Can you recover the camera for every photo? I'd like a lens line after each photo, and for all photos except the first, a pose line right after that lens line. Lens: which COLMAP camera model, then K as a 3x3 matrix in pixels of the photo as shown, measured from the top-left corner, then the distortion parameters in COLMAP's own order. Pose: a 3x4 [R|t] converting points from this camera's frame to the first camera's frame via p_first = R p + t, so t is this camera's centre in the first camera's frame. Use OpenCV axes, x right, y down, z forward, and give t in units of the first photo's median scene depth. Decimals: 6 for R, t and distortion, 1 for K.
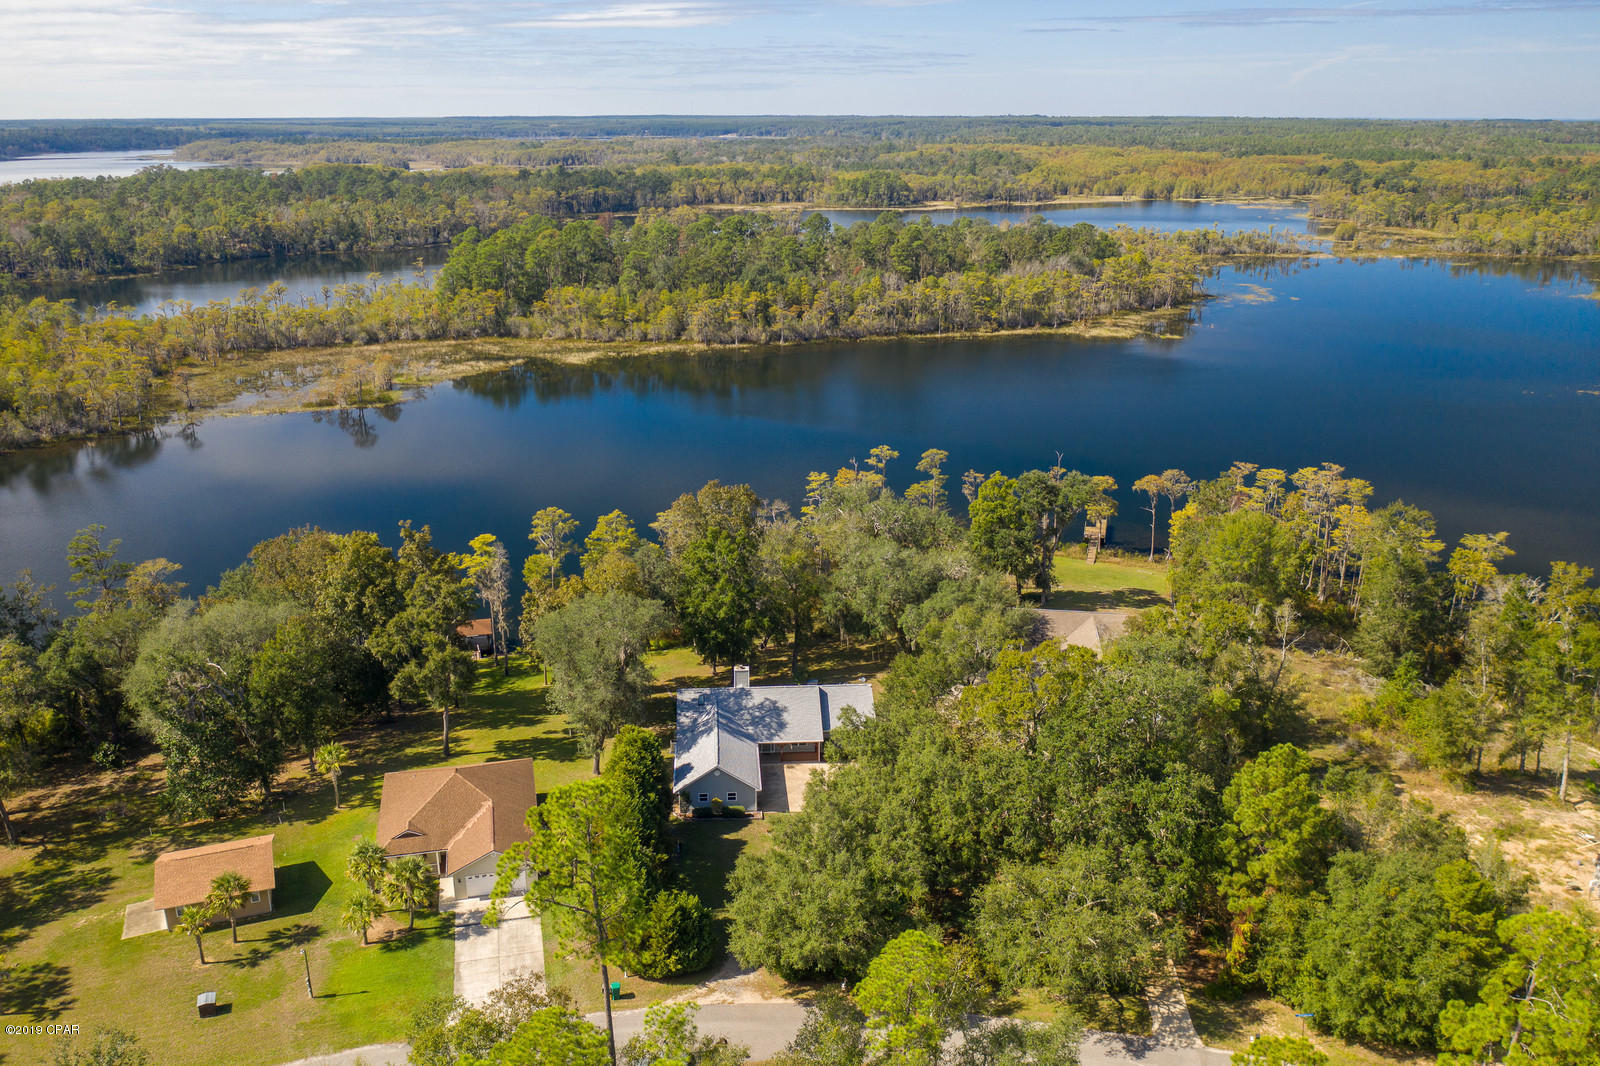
lens RADIAL K [[1238.9, 0, 800.0], [0, 1238.9, 533.0], [0, 0, 1]] dist [-0.027607, 0.003509]
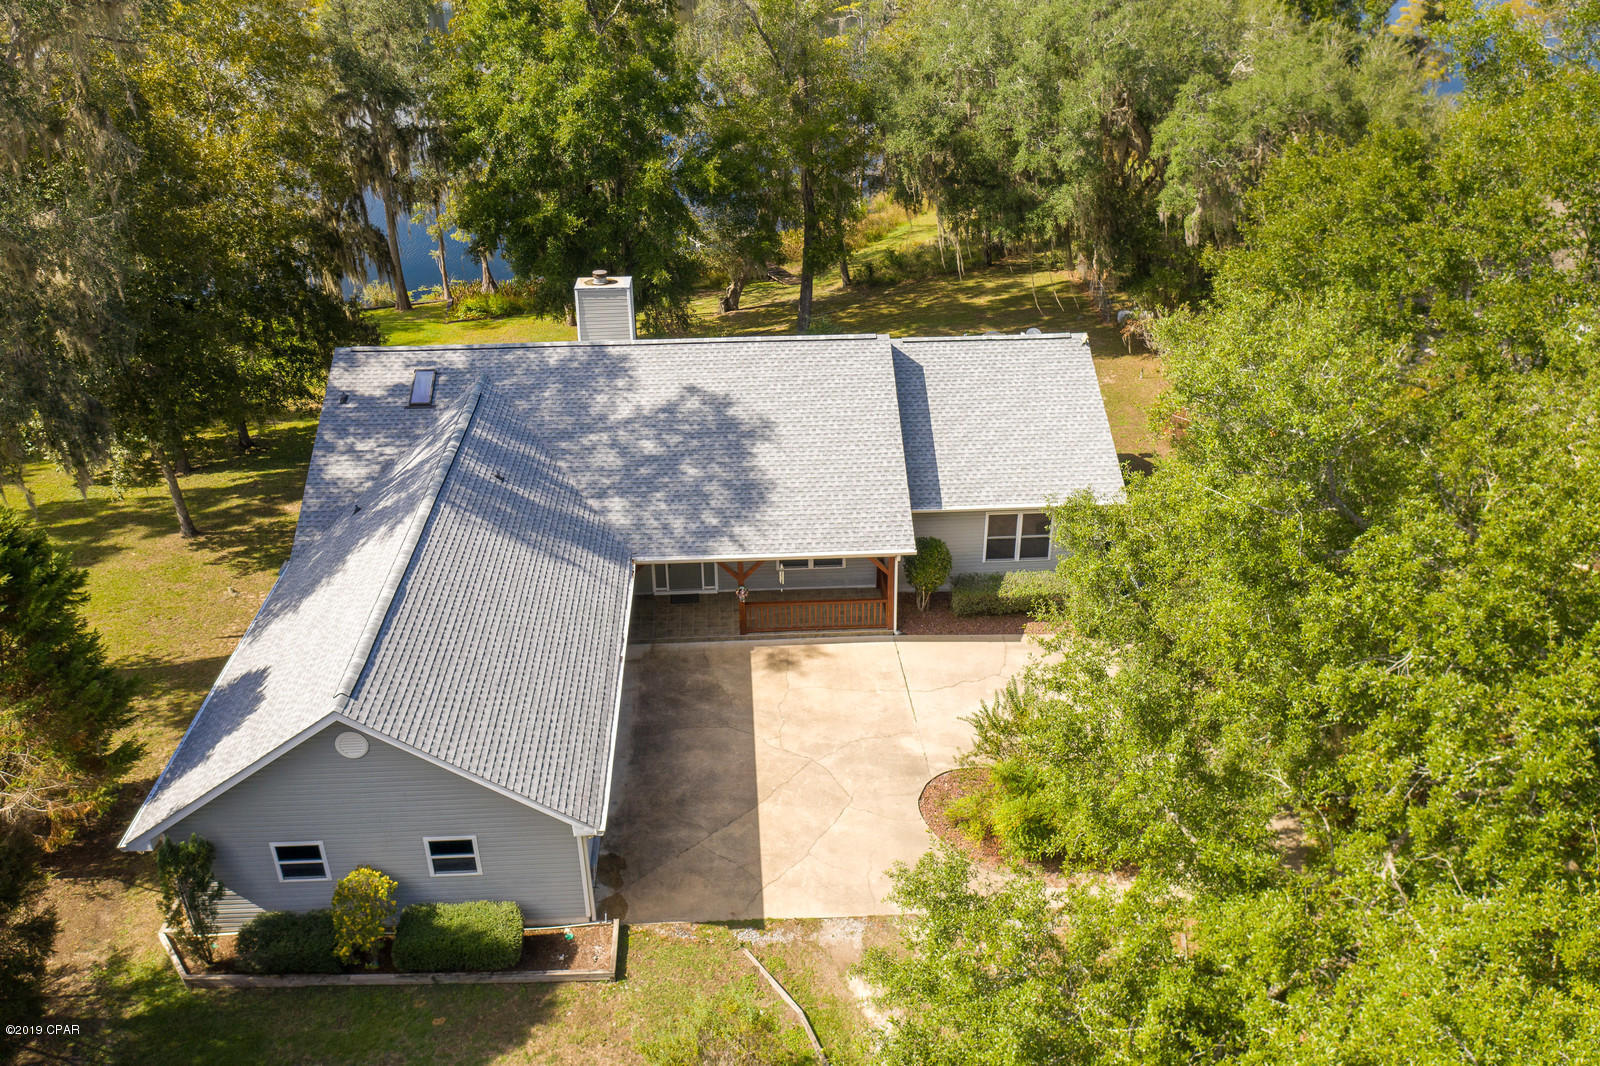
lens RADIAL K [[1238.9, 0, 800.0], [0, 1238.9, 533.0], [0, 0, 1]] dist [-0.027607, 0.003509]
pose [[0.999672, -0.007328, -0.024542, 0.001978], [0.011559, 0.984152, 0.176949, 0.088424], [0.022857, -0.177175, 0.983914, 0.553278]]
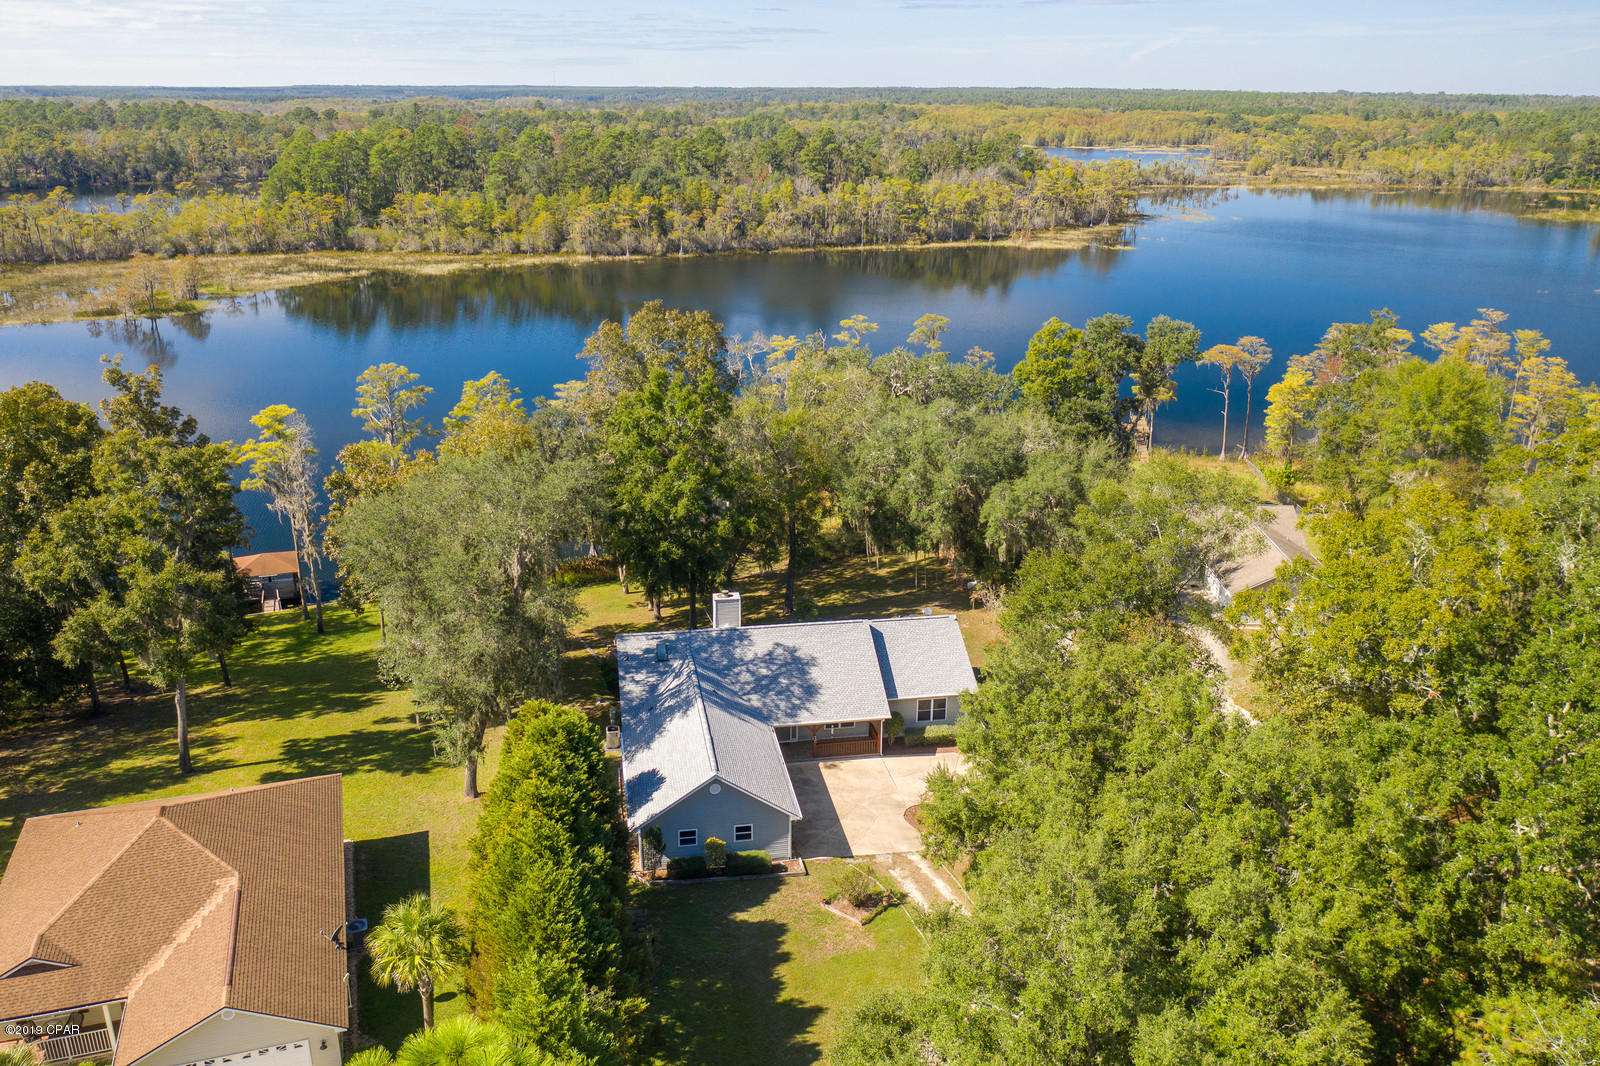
lens RADIAL K [[1238.9, 0, 800.0], [0, 1238.9, 533.0], [0, 0, 1]] dist [-0.027607, 0.003509]
pose [[0.994670, -0.025430, 0.099926, -0.053346], [0.023673, 0.999544, 0.018734, 0.054196], [-0.100357, -0.016269, 0.994819, 0.330578]]
